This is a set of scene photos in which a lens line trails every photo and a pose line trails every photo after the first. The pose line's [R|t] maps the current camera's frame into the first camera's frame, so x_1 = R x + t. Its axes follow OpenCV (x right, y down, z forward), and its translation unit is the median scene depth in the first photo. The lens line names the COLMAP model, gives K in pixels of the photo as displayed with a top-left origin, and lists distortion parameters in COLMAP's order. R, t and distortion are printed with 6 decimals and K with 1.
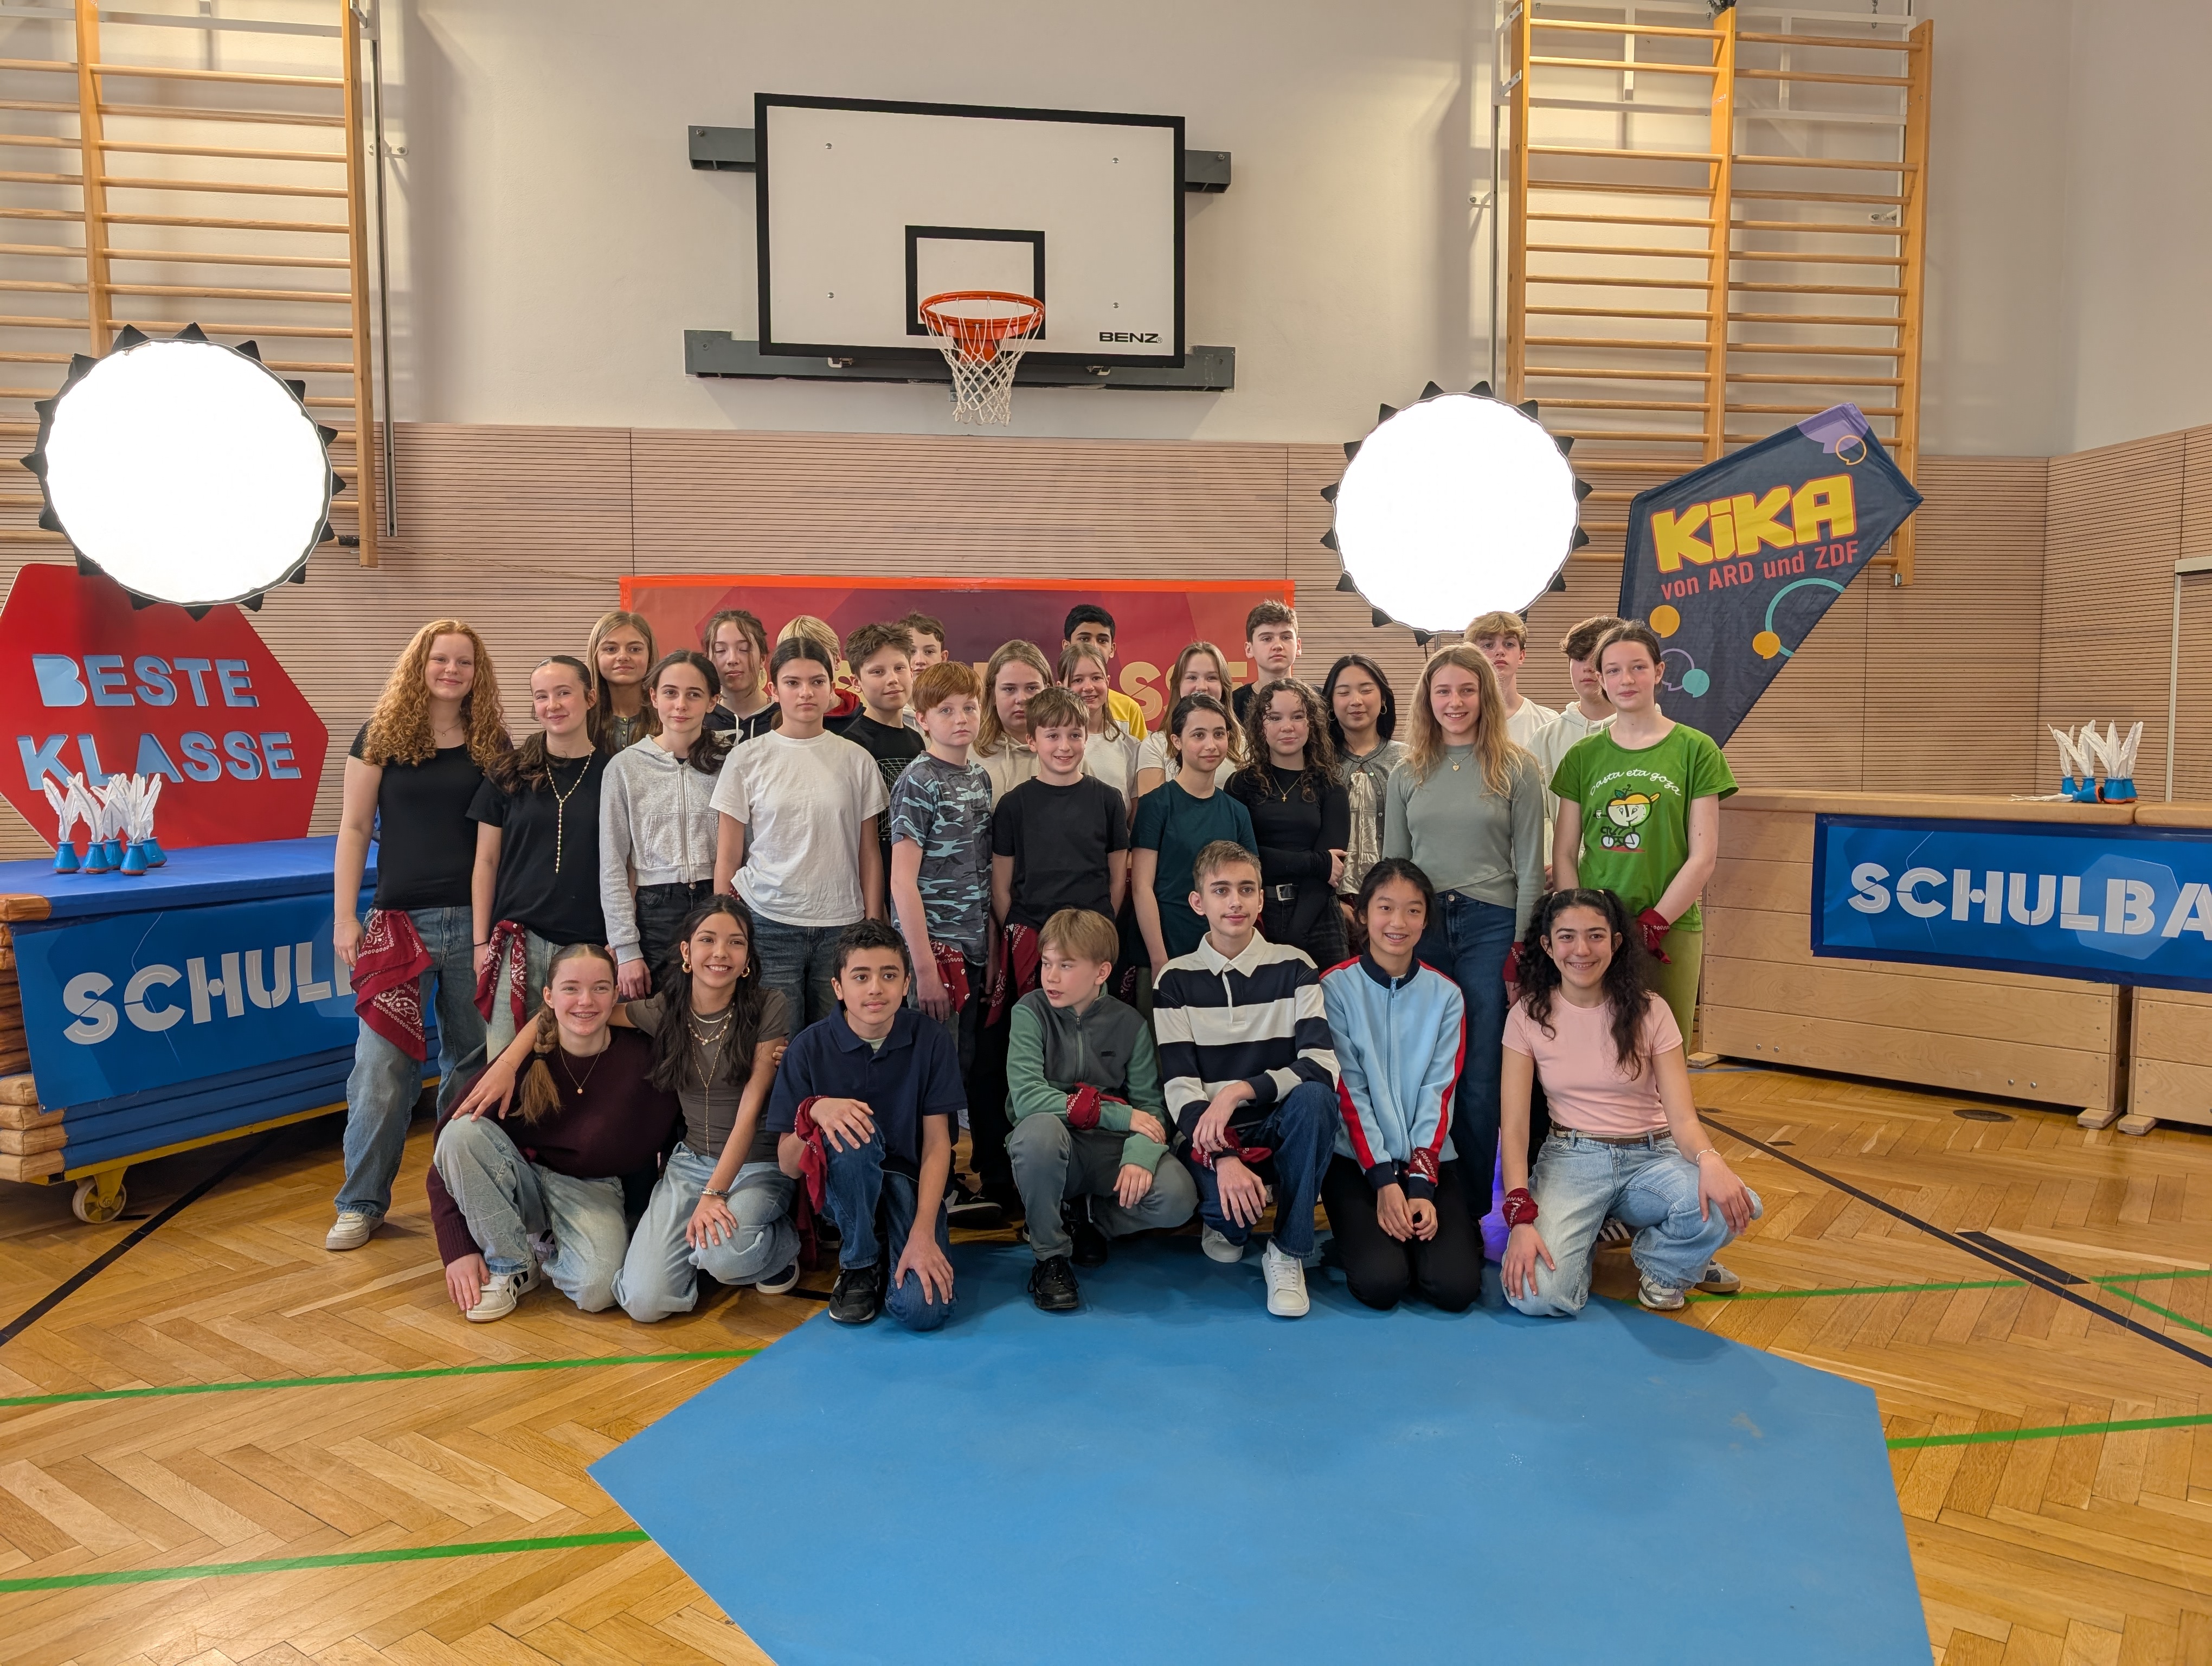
lens RADIAL K [[1665.3, 0, 1106.0], [0, 1665.3, 833.0], [0, 0, 1]] dist [-0.002592, -0.000487]
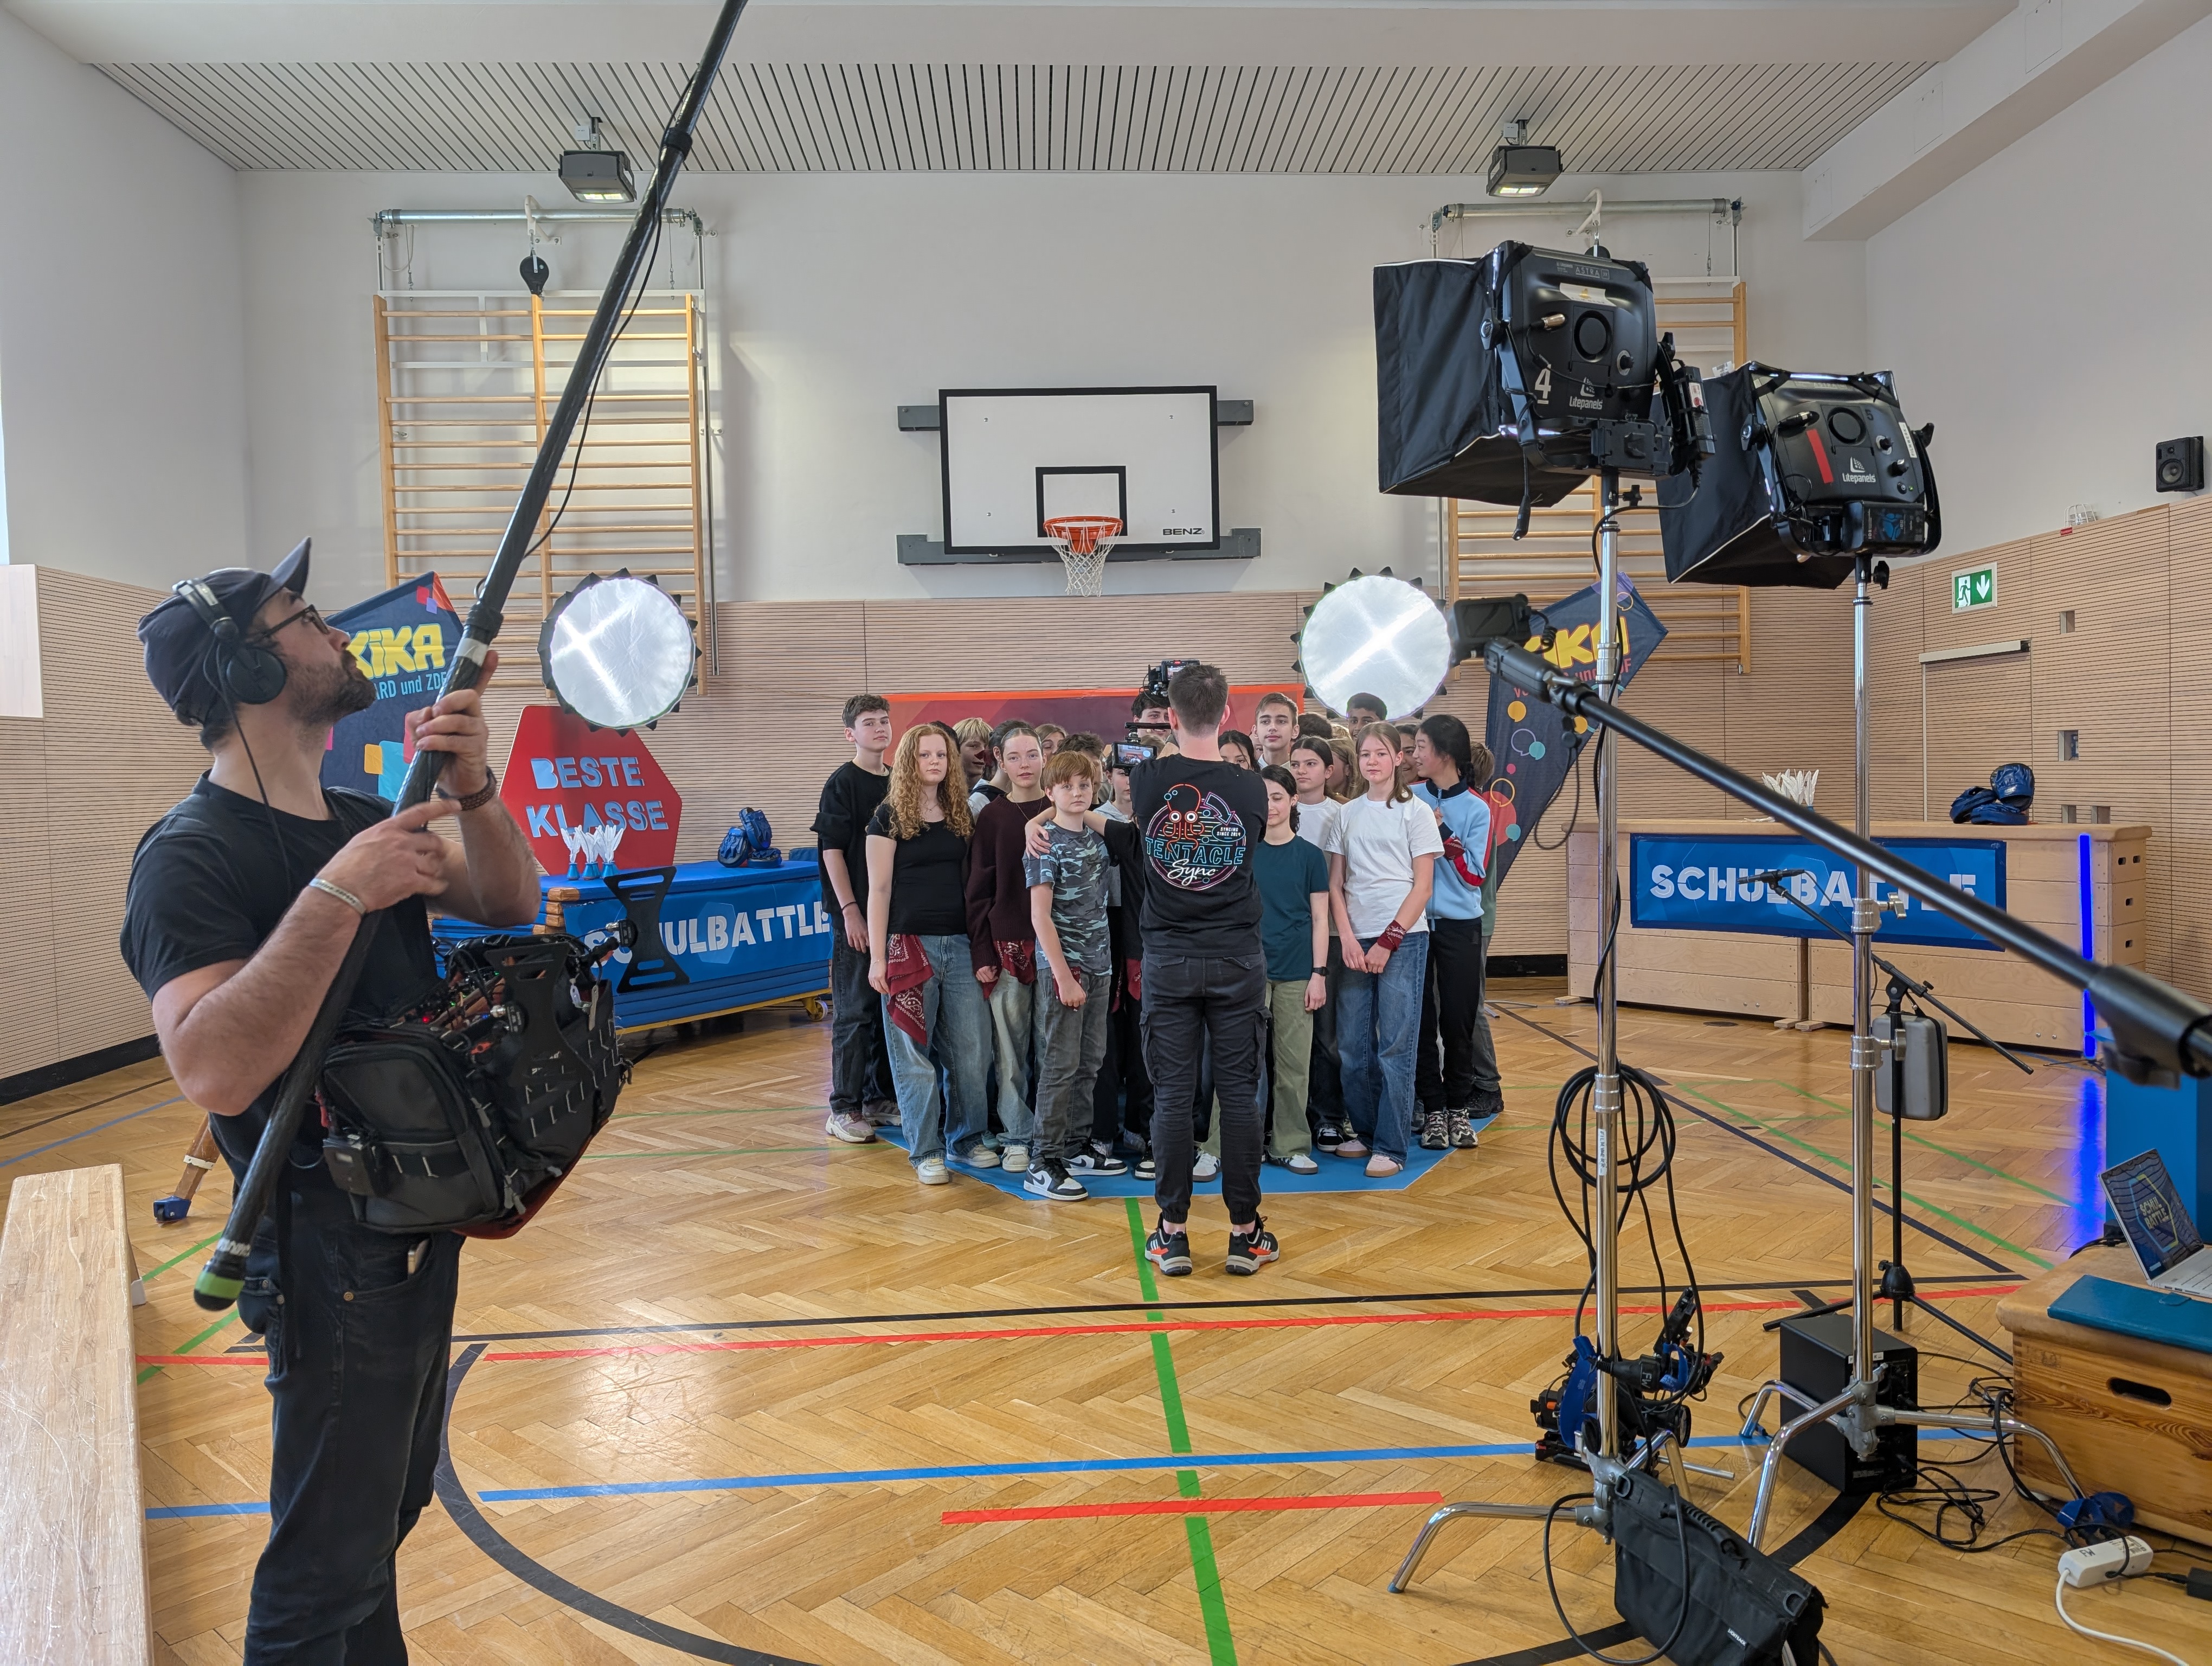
lens RADIAL K [[1665.3, 0, 1106.0], [0, 1665.3, 833.0], [0, 0, 1]] dist [-0.002592, -0.000487]
pose [[0.993231, -0.018336, -0.114703, 0.128559], [0.014504, 0.999312, -0.034149, 0.033584], [0.115250, 0.032254, 0.992813, -0.579302]]
